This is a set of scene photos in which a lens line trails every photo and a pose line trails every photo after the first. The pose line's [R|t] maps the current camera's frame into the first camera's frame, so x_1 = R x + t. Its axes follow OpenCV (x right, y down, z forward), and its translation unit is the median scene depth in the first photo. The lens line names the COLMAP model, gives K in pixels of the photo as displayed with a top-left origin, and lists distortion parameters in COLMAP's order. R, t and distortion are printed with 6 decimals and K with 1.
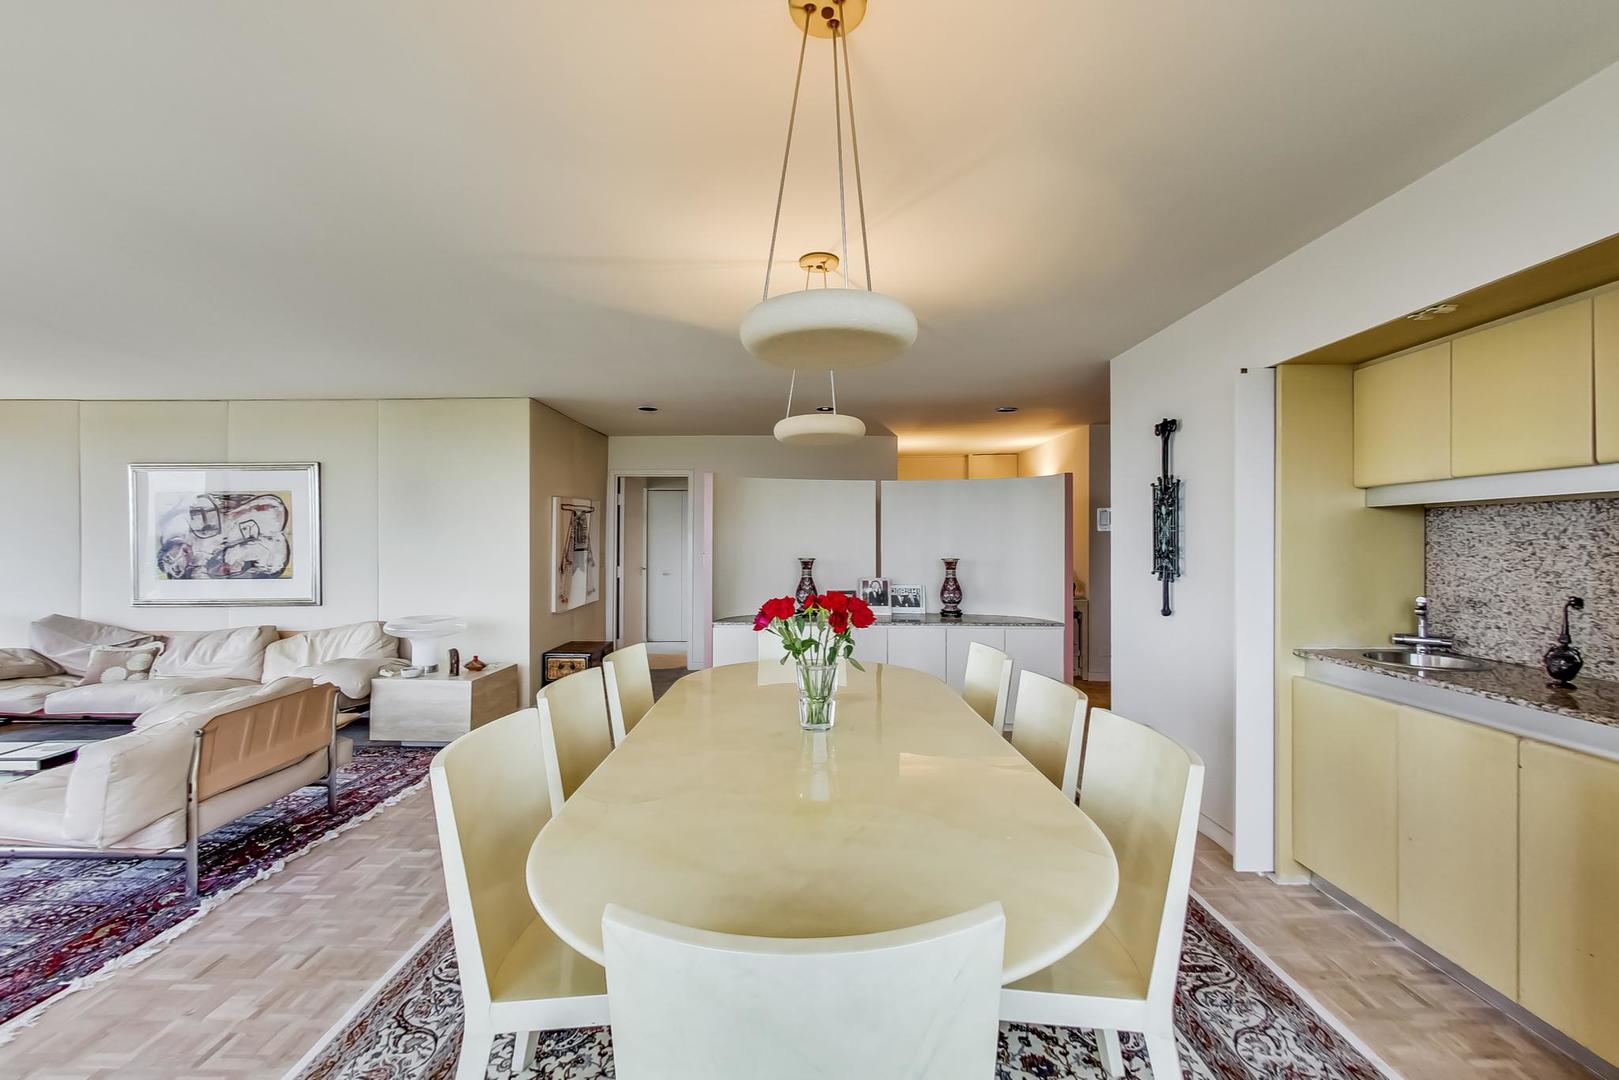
lens RADIAL K [[581.3, 0, 806.1], [0, 581.3, 542.7], [0, 0, 1]] dist [-0.001402, -0.000046]
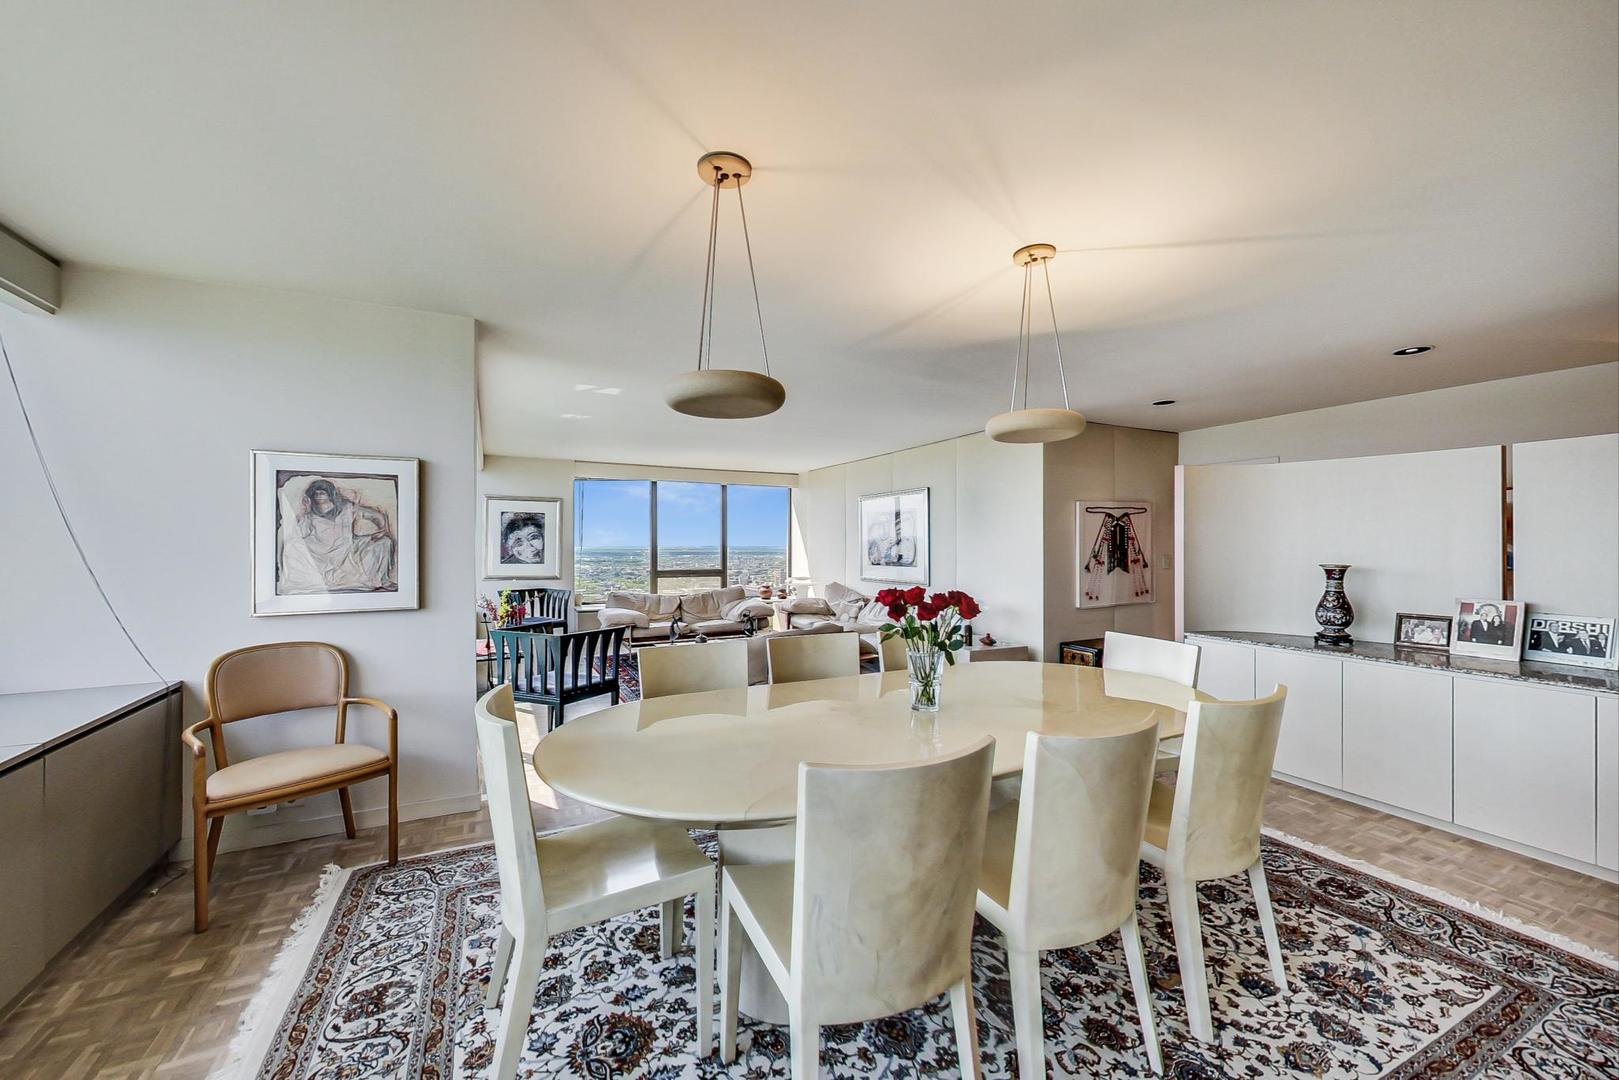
lens RADIAL K [[614.3, 0, 812.9], [0, 614.3, 539.7], [0, 0, 1]] dist [-0.001412, 0.000327]
pose [[0.464248, -0.004592, -0.885693, 0.381465], [-0.003253, 0.999971, -0.006890, 0.002443], [0.885699, 0.006080, 0.464220, 0.036010]]
